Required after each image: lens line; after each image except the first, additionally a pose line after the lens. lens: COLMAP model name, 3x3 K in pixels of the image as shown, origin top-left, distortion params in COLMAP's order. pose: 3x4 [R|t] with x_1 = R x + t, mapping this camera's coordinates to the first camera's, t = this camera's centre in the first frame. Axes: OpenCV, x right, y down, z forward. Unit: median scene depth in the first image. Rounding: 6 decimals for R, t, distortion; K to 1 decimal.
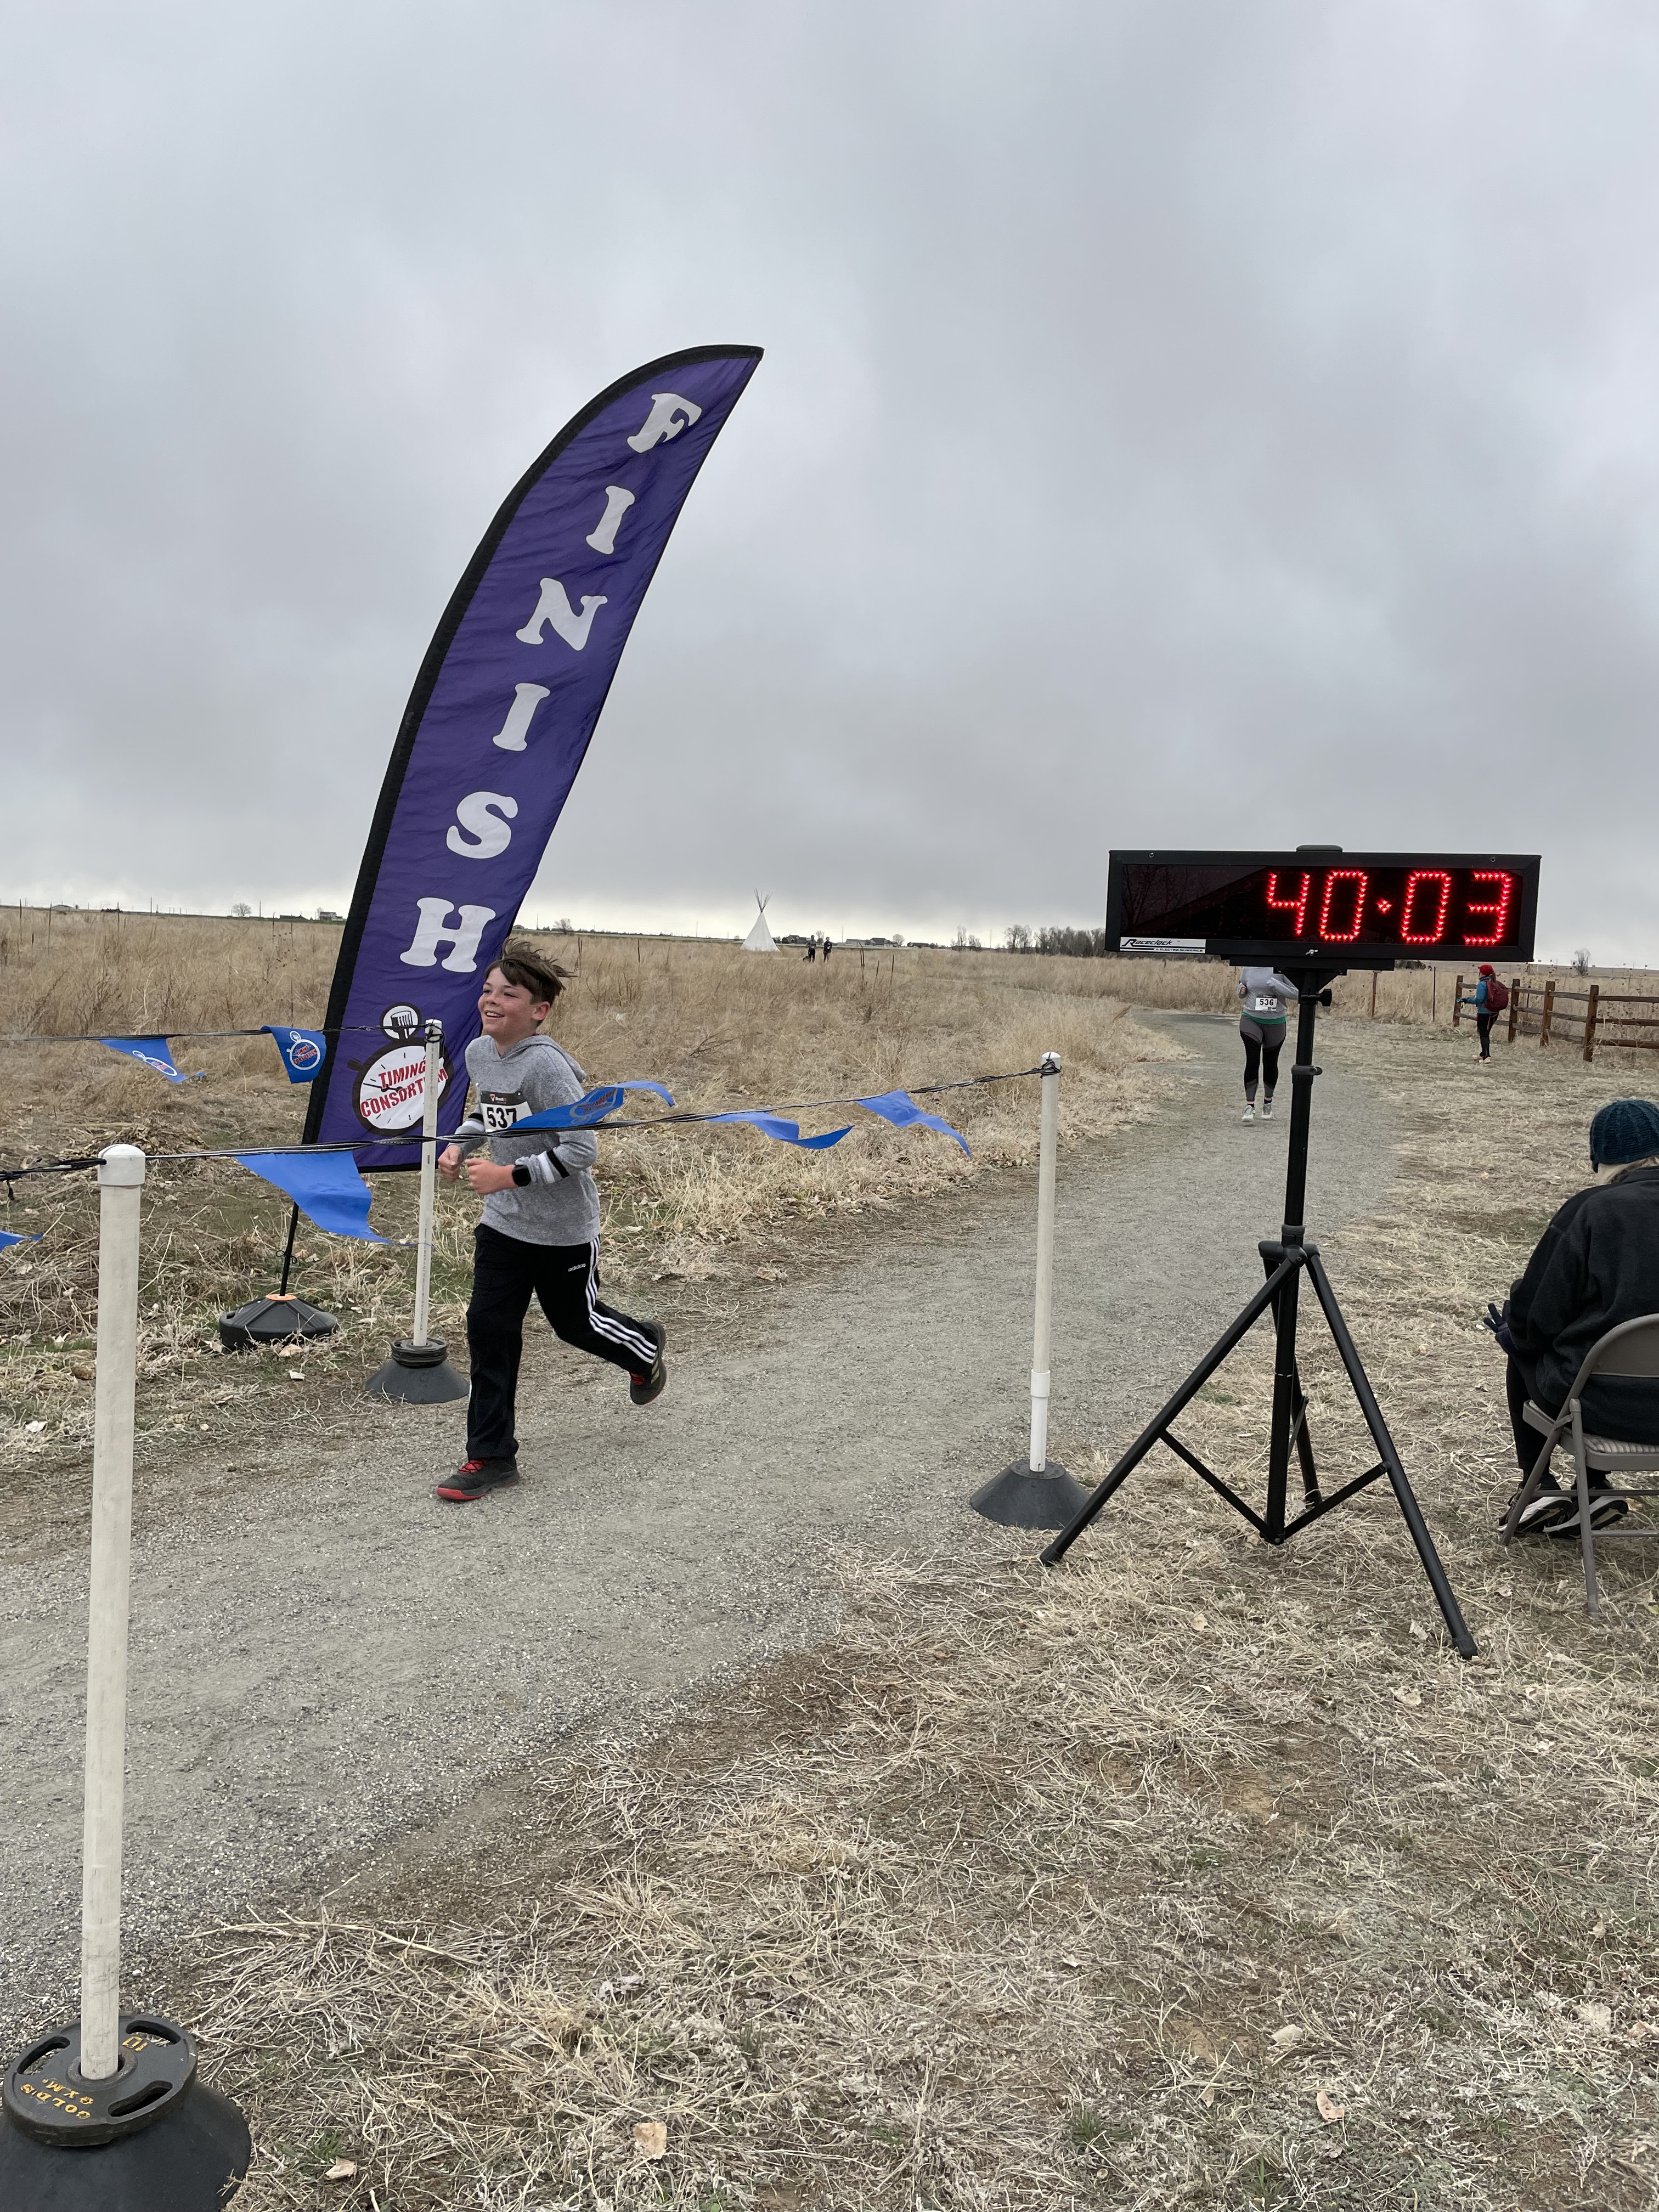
lens RADIAL K [[1662.3, 0, 825.5], [0, 1662.3, 1107.0], [0, 0, 1]] dist [0.092308, -0.122938]
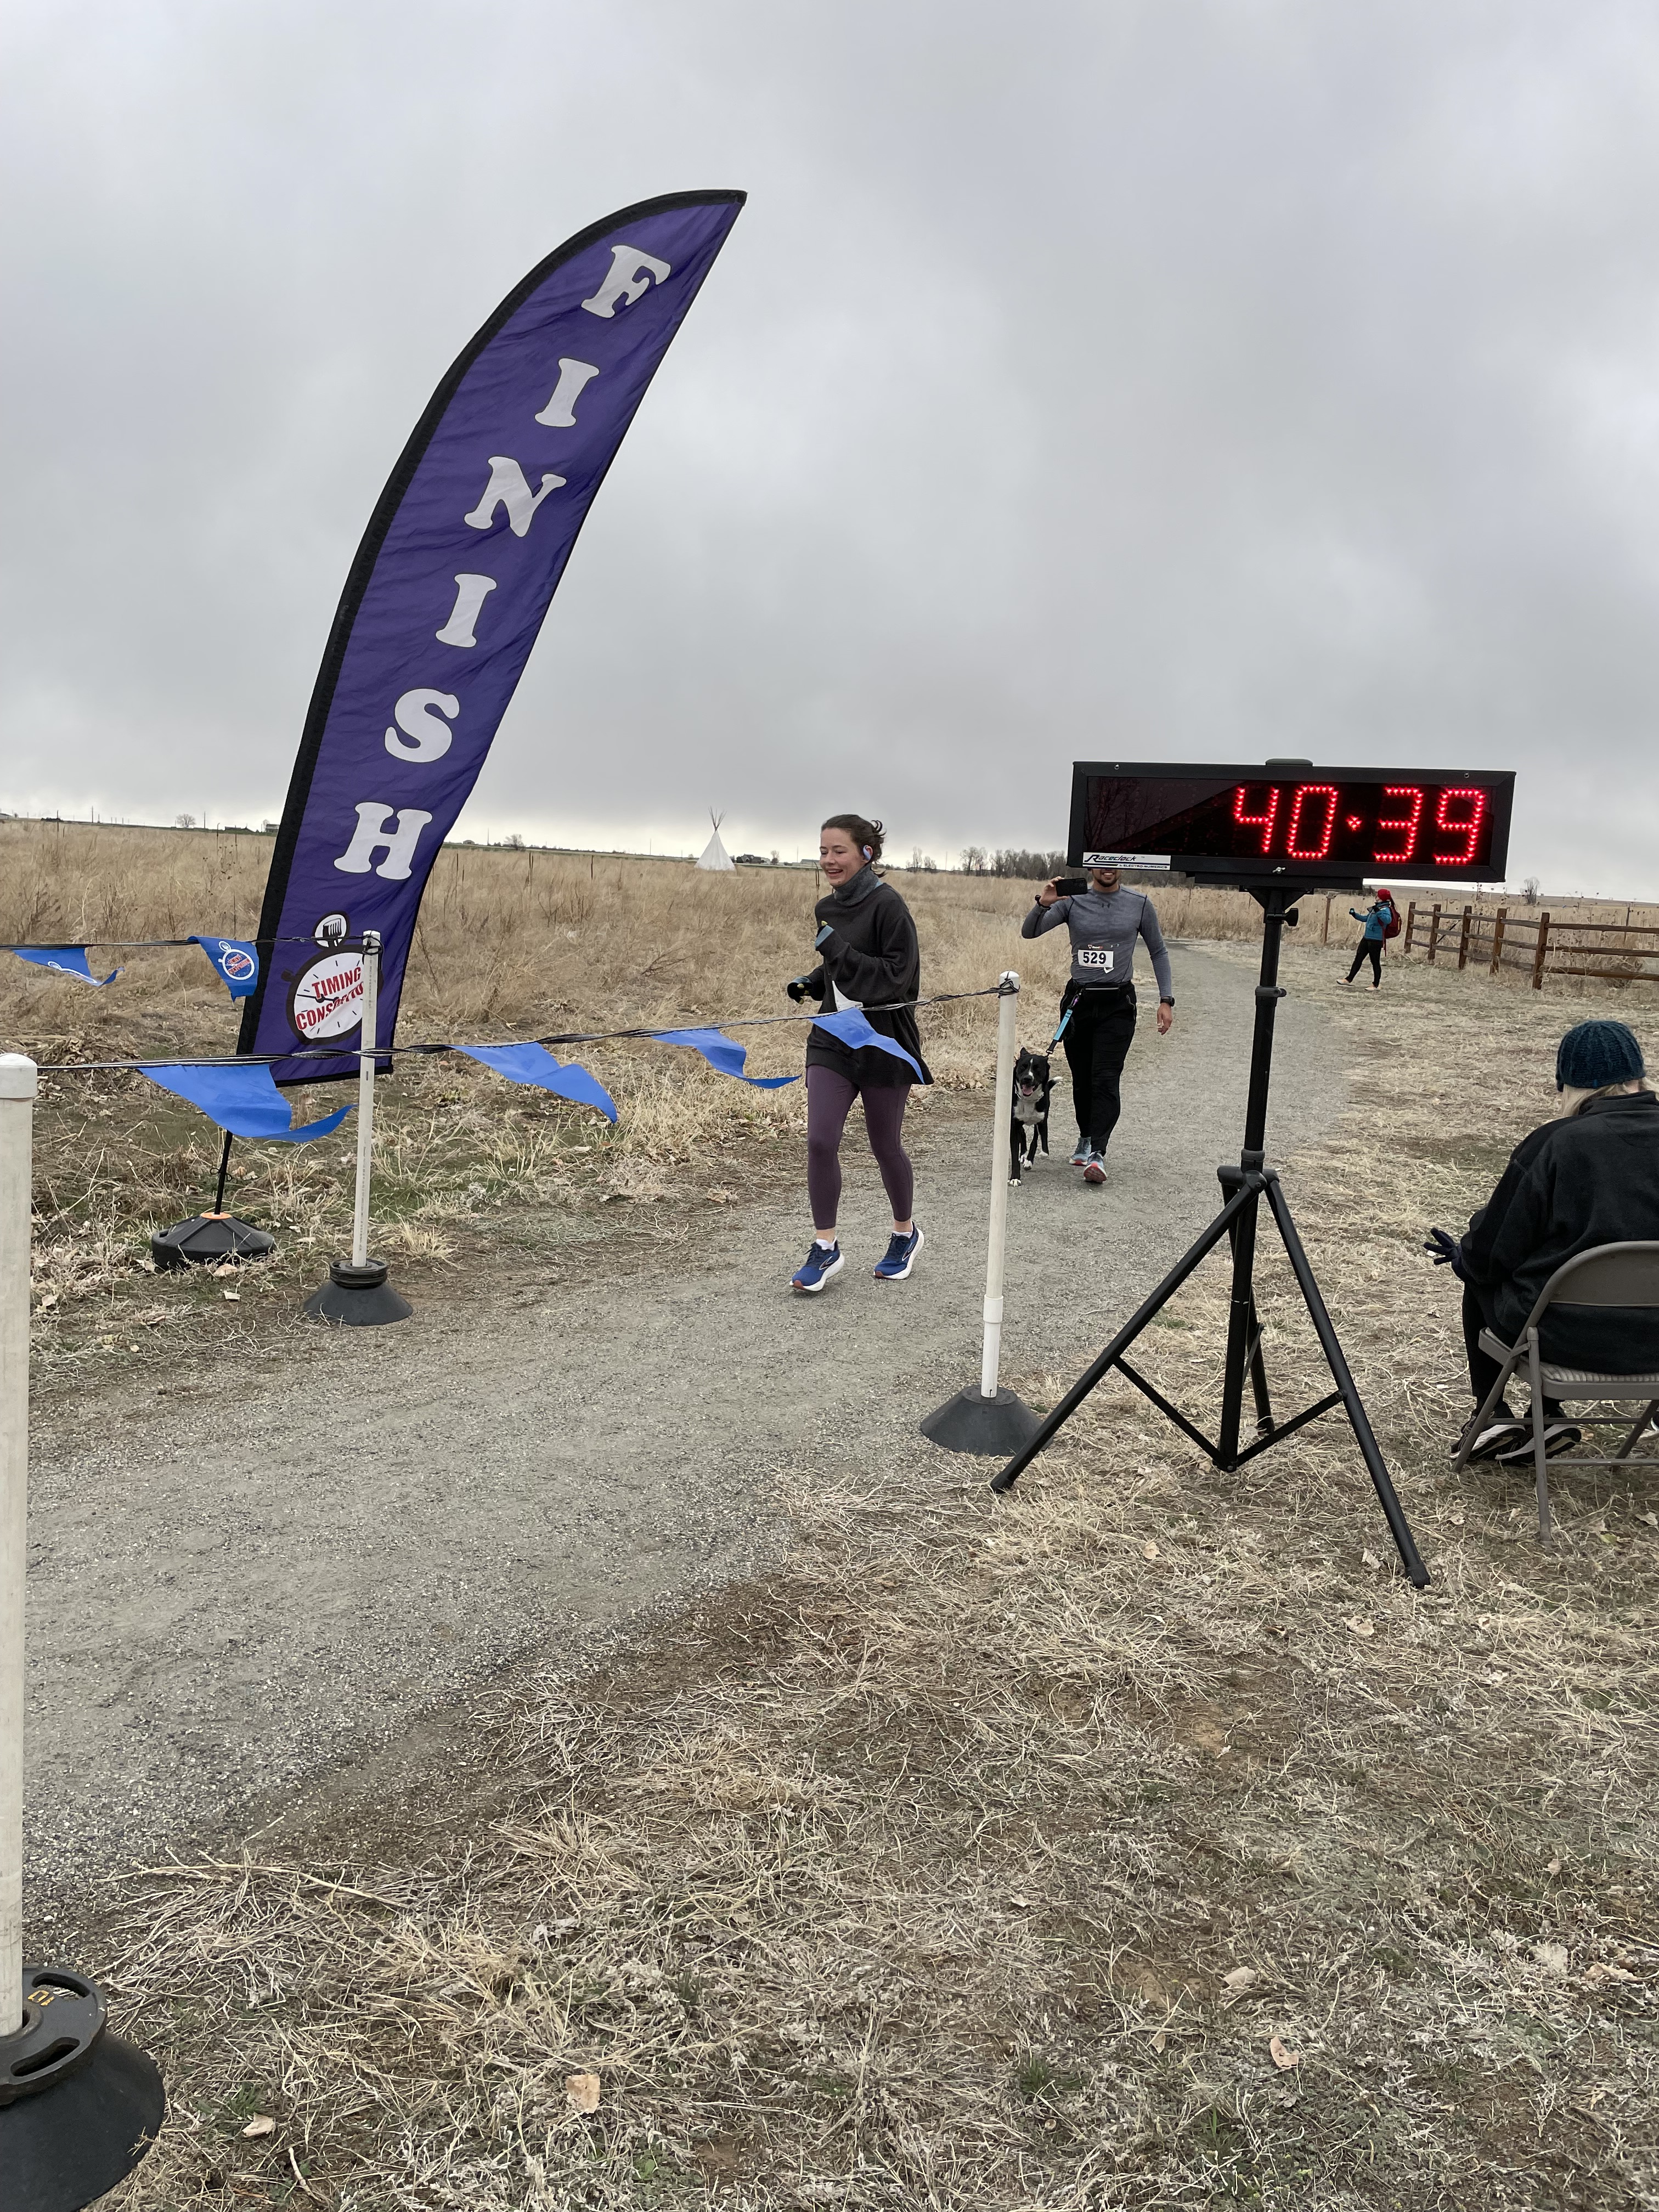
lens RADIAL K [[1663.3, 0, 822.1], [0, 1663.3, 1099.5], [0, 0, 1]] dist [0.091661, -0.122025]
pose [[0.999617, 0.008576, 0.026325, 0.001157], [-0.009692, 0.999048, 0.042543, 0.001847], [-0.025935, -0.042782, 0.998748, 0.031121]]
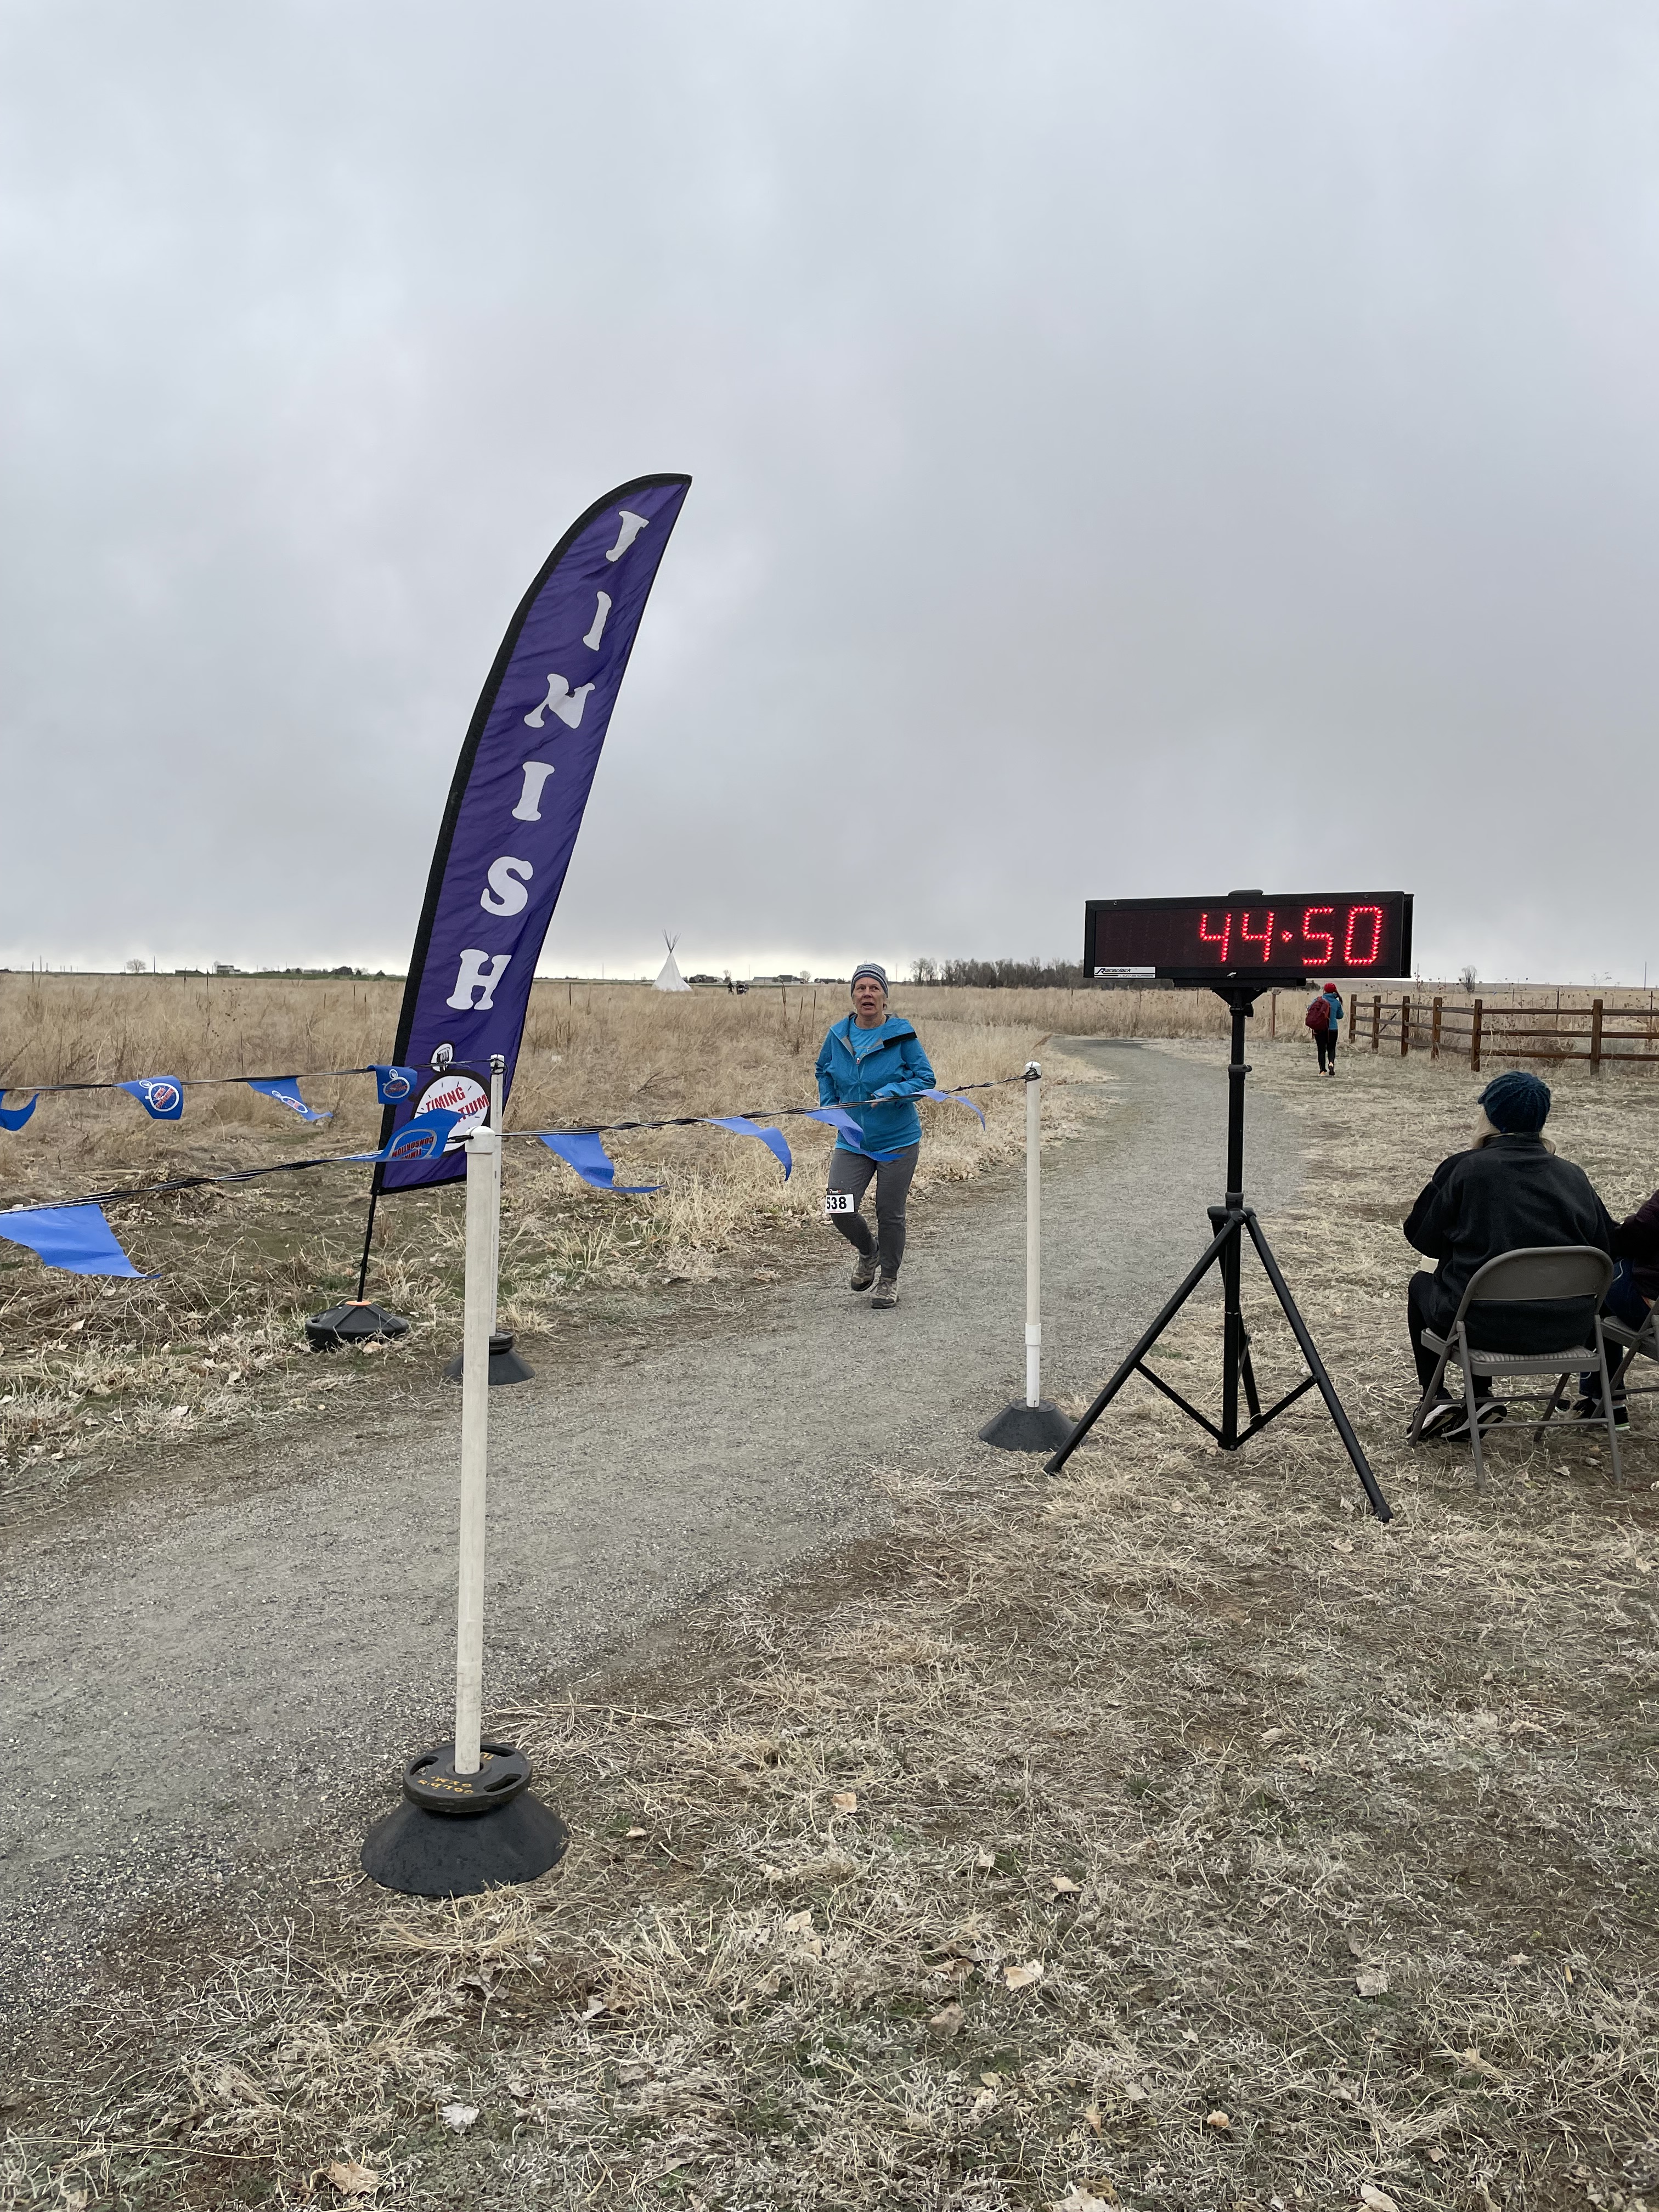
lens RADIAL K [[1659.3, 0, 822.3], [0, 1659.3, 1088.0], [0, 0, 1]] dist [0.091426, -0.122371]
pose [[0.998115, -0.033565, 0.051374, -0.093554], [0.035263, 0.998849, -0.032504, 0.023272], [-0.050224, 0.034255, 0.998150, -0.243281]]
